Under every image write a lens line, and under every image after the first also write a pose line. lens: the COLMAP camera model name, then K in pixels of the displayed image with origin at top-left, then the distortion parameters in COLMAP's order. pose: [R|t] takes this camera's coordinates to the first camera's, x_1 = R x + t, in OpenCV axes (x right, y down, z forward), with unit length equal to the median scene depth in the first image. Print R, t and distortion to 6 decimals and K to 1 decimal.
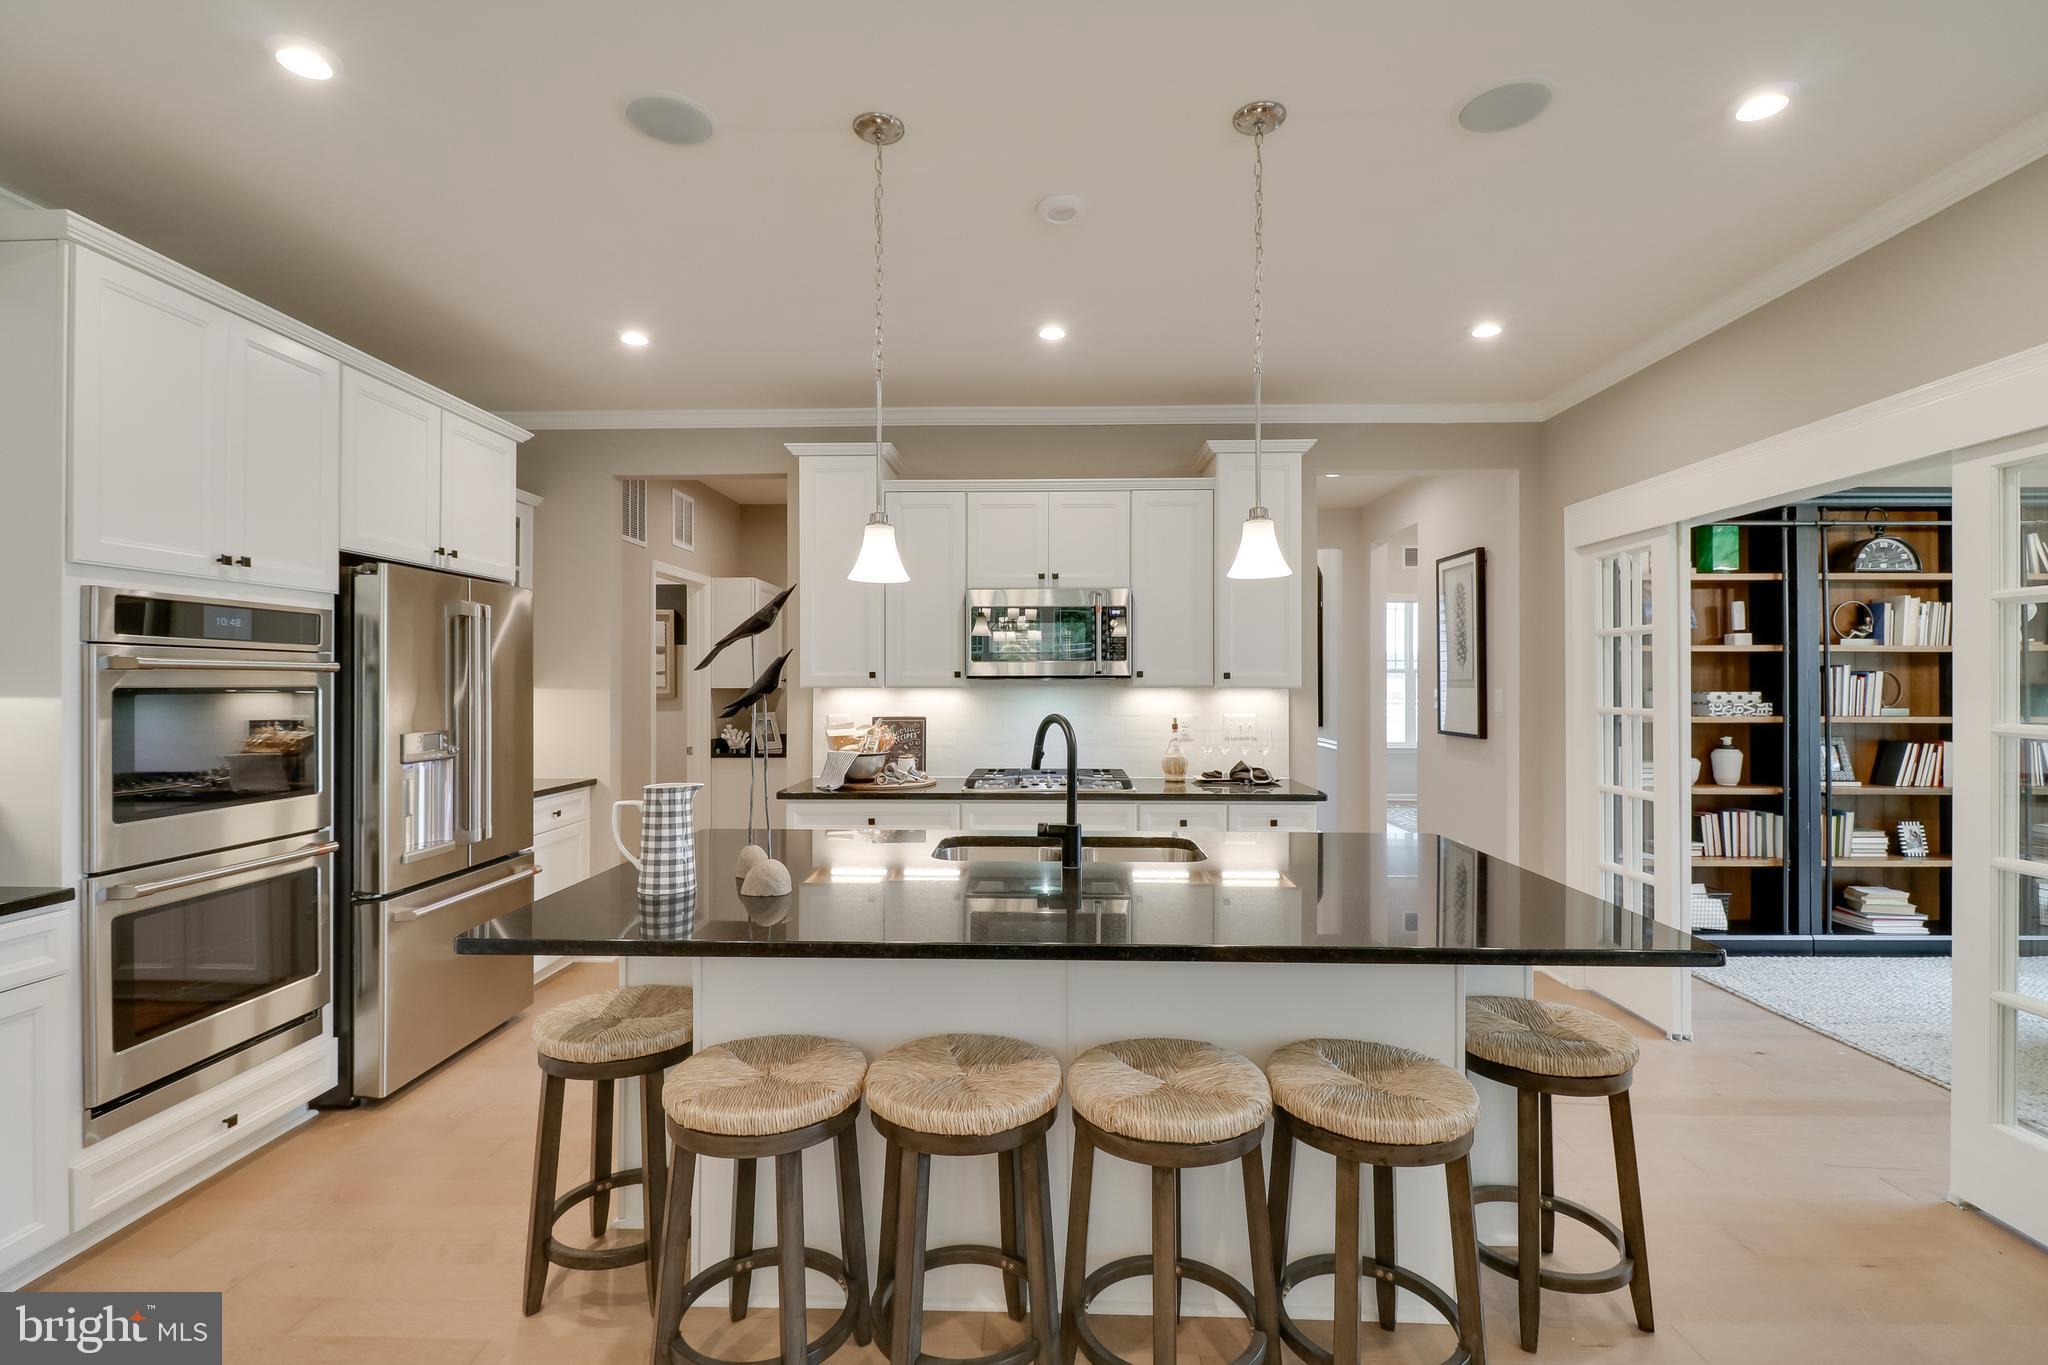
lens RADIAL K [[983.0, 0, 1024.0], [0, 983.0, 682.5], [0, 0, 1]] dist [0.001438, -0.000195]
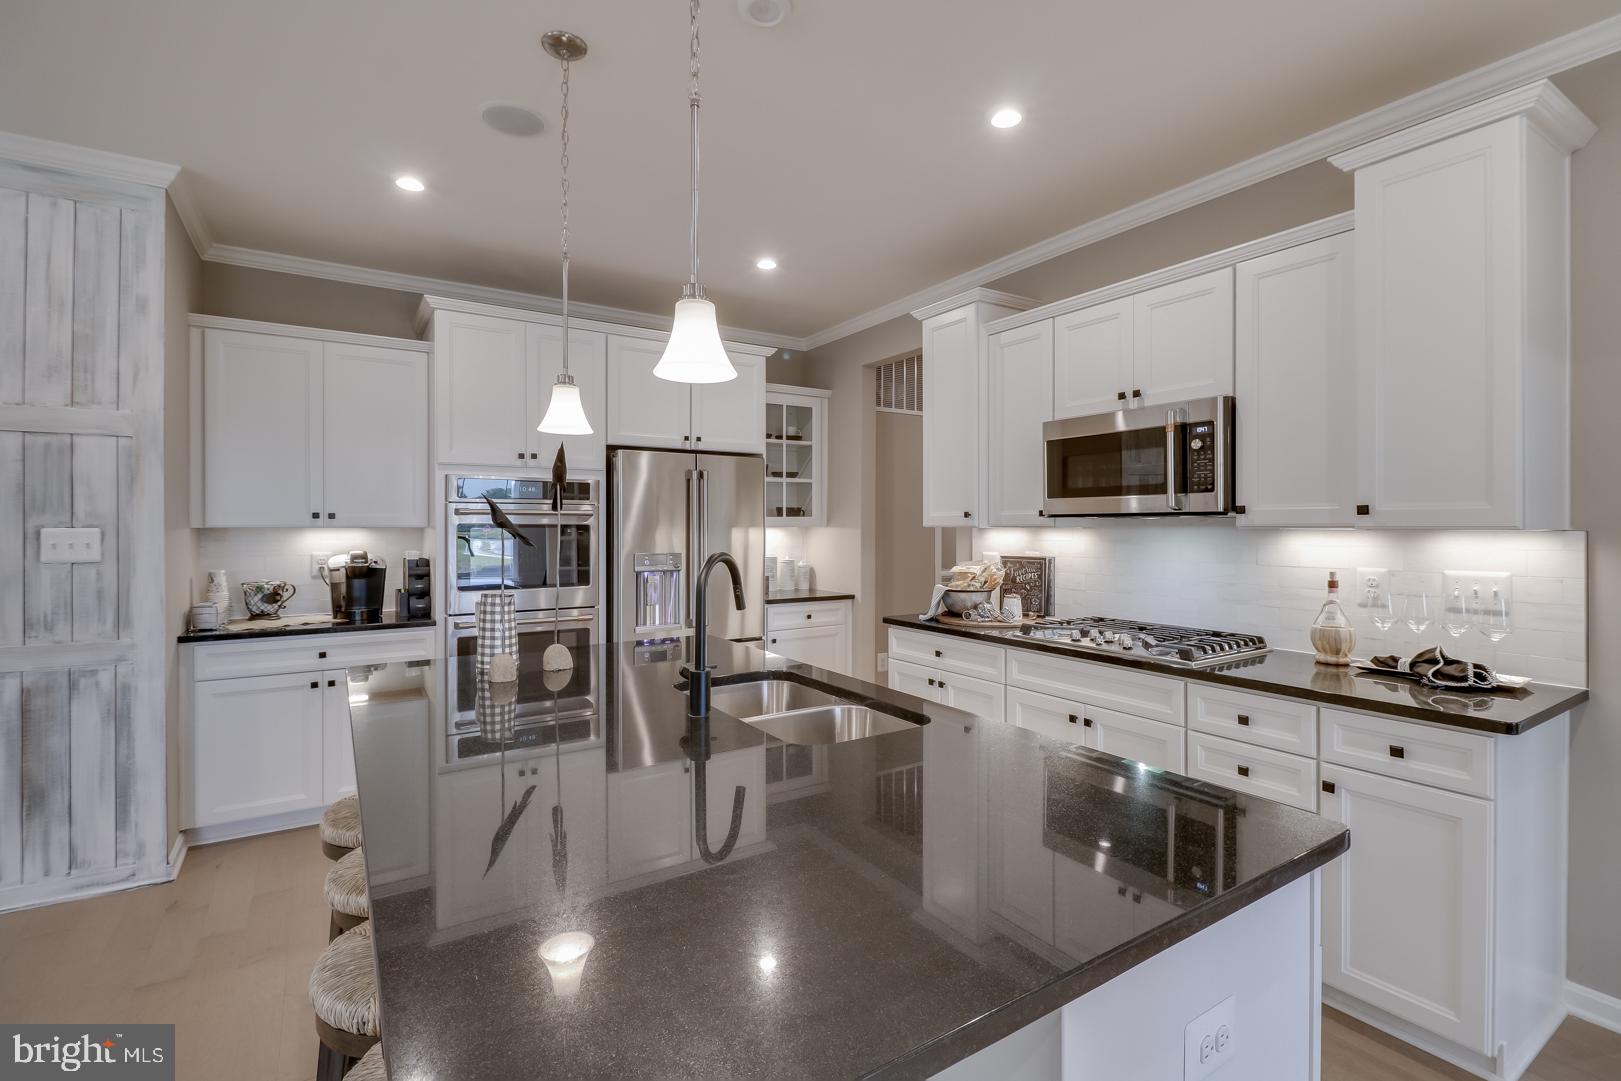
lens RADIAL K [[734.9, 0, 805.9], [0, 734.9, 526.4], [0, 0, 1]] dist [-0.011413, -0.000492]
pose [[0.555140, 0.002994, -0.831752, 0.379970], [0.003295, 0.999978, 0.005799, -0.000435], [0.831751, -0.005959, 0.555117, 0.406850]]
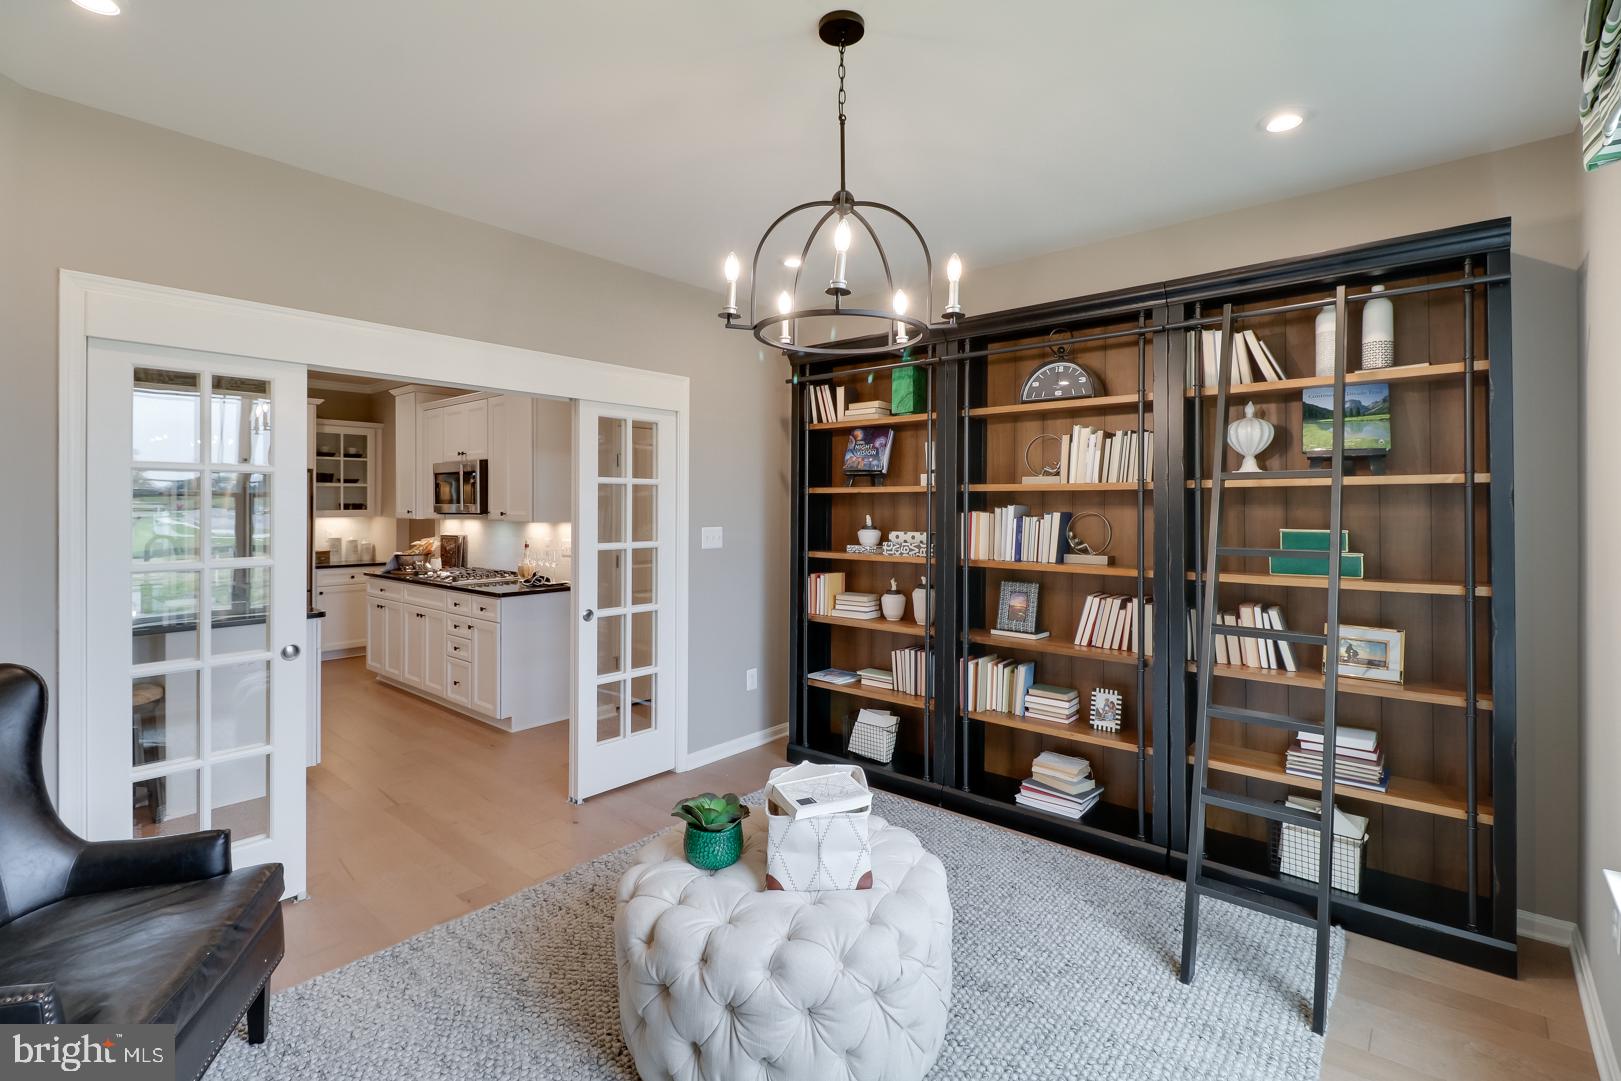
lens RADIAL K [[747.0, 0, 811.3], [0, 747.0, 505.1], [0, 0, 1]] dist [0.000465, -0.000092]
pose [[0.771285, 0.001126, -0.636488, 1.262888], [0.000578, 0.999997, 0.002468, -0.022548], [0.636489, -0.002271, 0.771282, 0.381963]]
